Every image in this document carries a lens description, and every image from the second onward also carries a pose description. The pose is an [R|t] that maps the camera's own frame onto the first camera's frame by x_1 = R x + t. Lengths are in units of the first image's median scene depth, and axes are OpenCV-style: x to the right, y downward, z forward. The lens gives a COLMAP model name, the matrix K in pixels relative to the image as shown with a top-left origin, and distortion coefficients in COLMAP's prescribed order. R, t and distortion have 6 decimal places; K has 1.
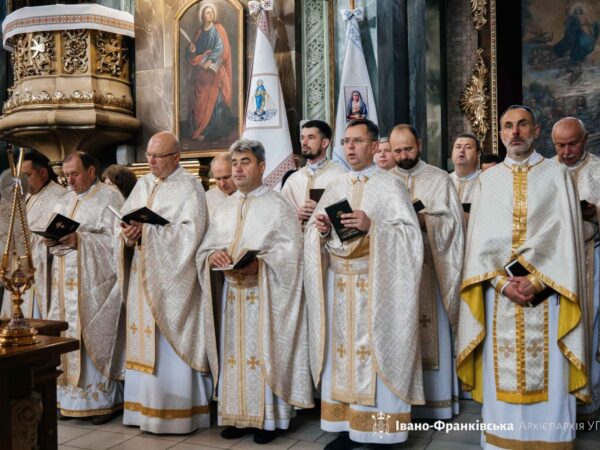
lens RADIAL K [[645.7, 0, 303.9], [0, 645.7, 227.5], [0, 0, 1]] dist [-0.024706, 0.000000]
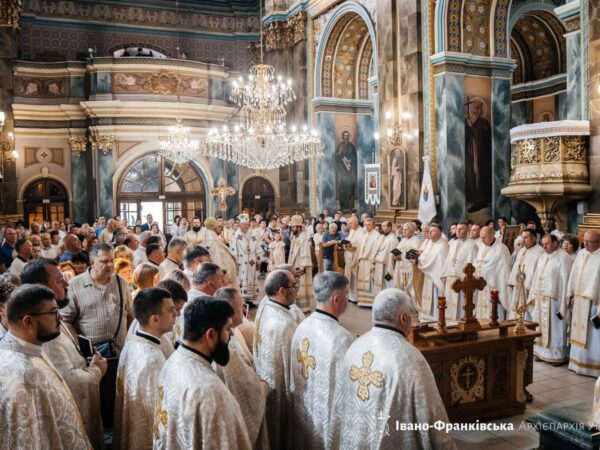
lens RADIAL K [[645.7, 0, 303.4], [0, 645.7, 225.0], [0, 0, 1]] dist [-0.024706, 0.000000]
pose [[0.743127, 0.040565, -0.667919, 0.293735], [0.010255, 0.997353, 0.071983, -0.203066], [0.669071, -0.060342, 0.740745, -0.697050]]
